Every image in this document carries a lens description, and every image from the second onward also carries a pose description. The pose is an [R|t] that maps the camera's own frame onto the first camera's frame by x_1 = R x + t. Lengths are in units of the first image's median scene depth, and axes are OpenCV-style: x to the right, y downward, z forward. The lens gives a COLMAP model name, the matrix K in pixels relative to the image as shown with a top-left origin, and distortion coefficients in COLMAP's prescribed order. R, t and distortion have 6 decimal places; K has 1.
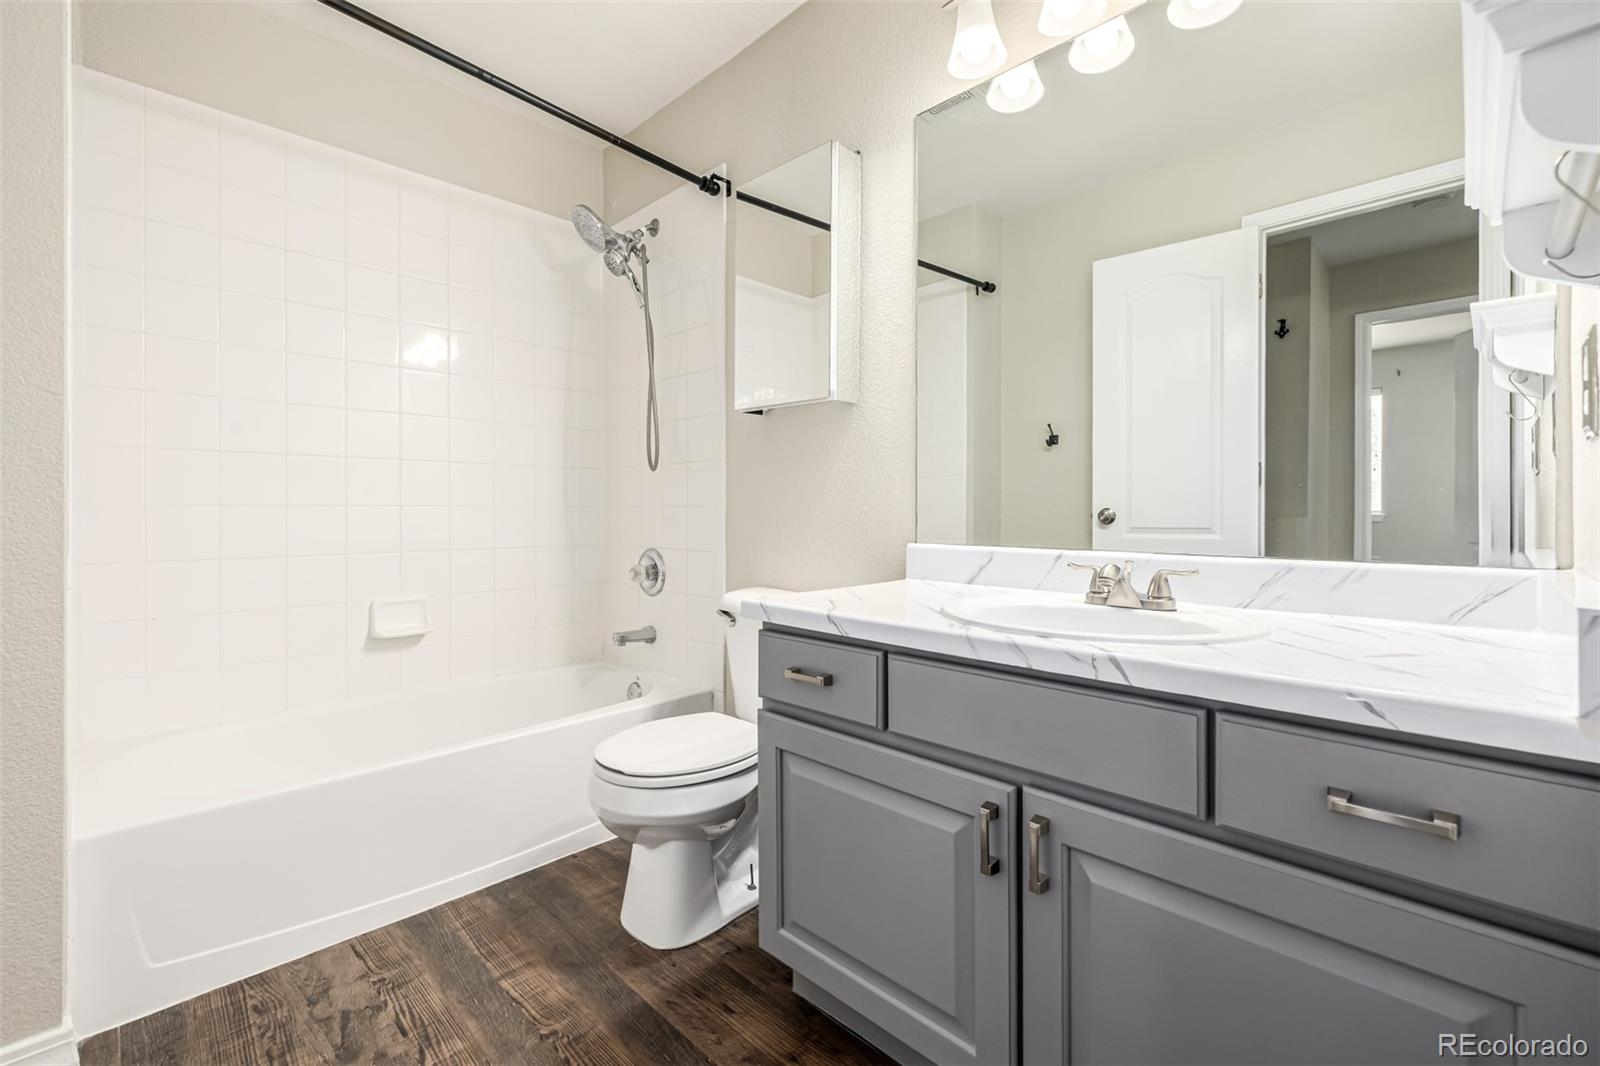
lens RADIAL K [[682.8, 0, 797.2], [0, 682.8, 522.3], [0, 0, 1]] dist [-0.001434, 0.000446]
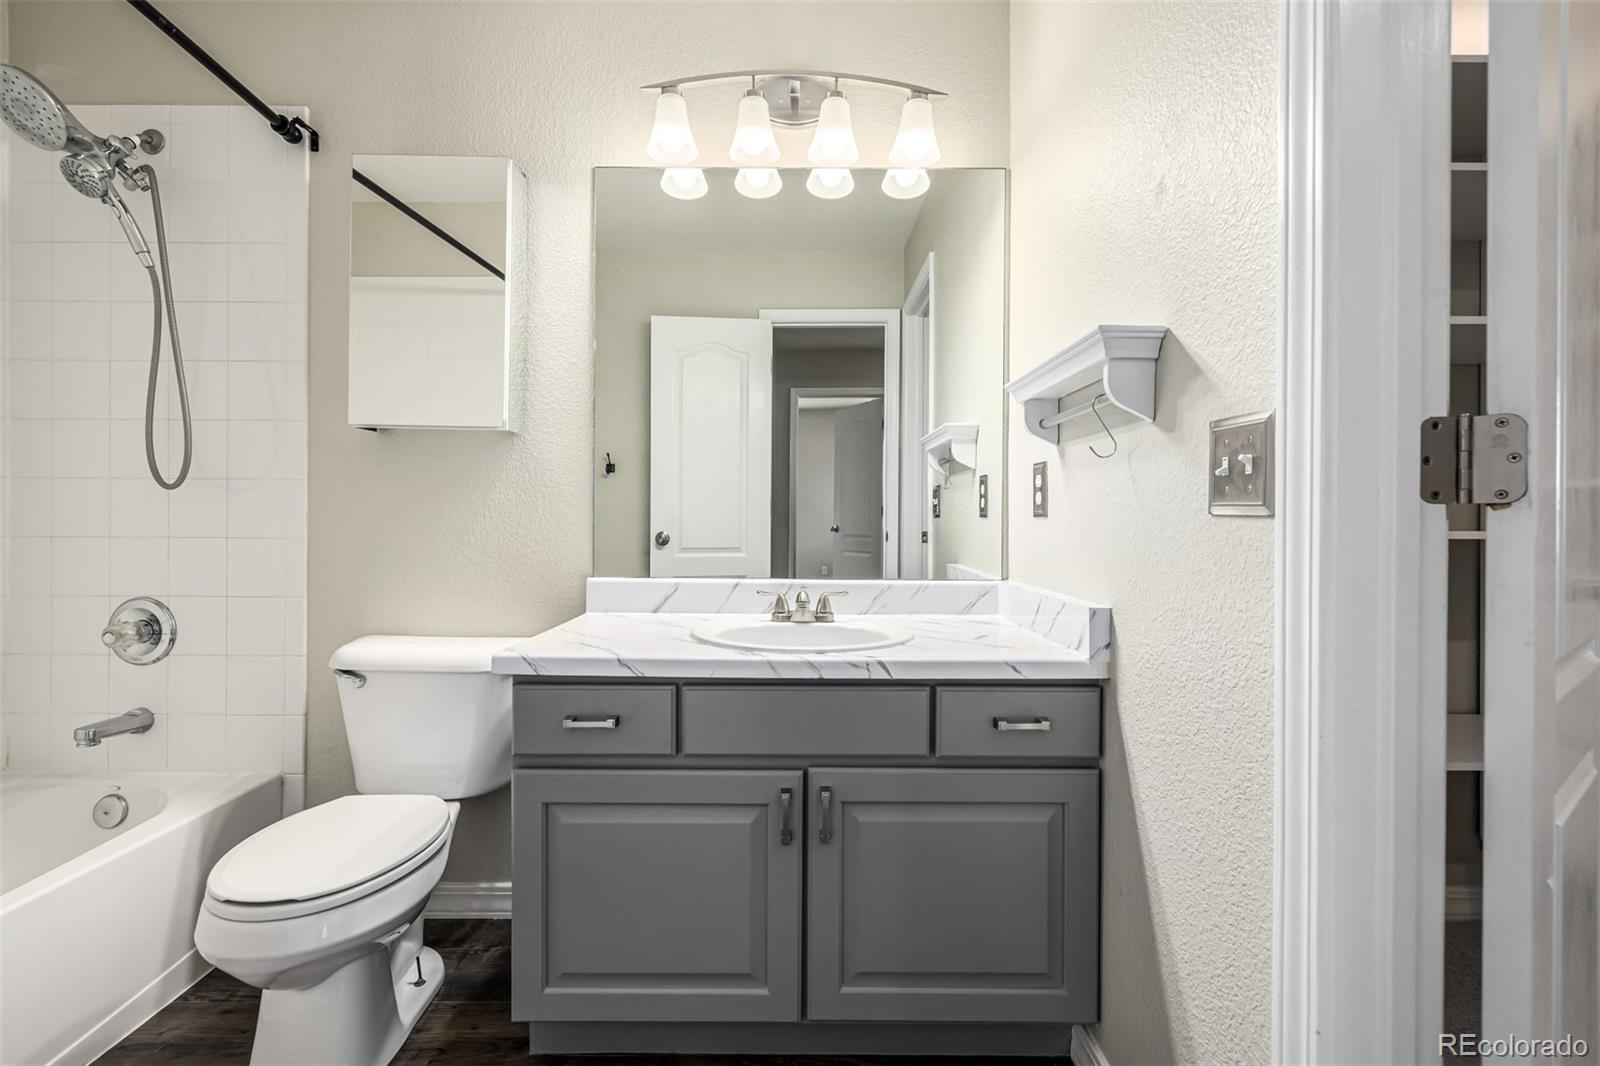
lens RADIAL K [[682.8, 0, 790.5], [0, 682.8, 530.3], [0, 0, 1]] dist [-0.001434, 0.000446]
pose [[0.704326, -0.005722, 0.709854, -0.354787], [0.003749, 0.999984, 0.004341, -0.045021], [-0.709867, -0.000396, 0.704335, 0.053462]]
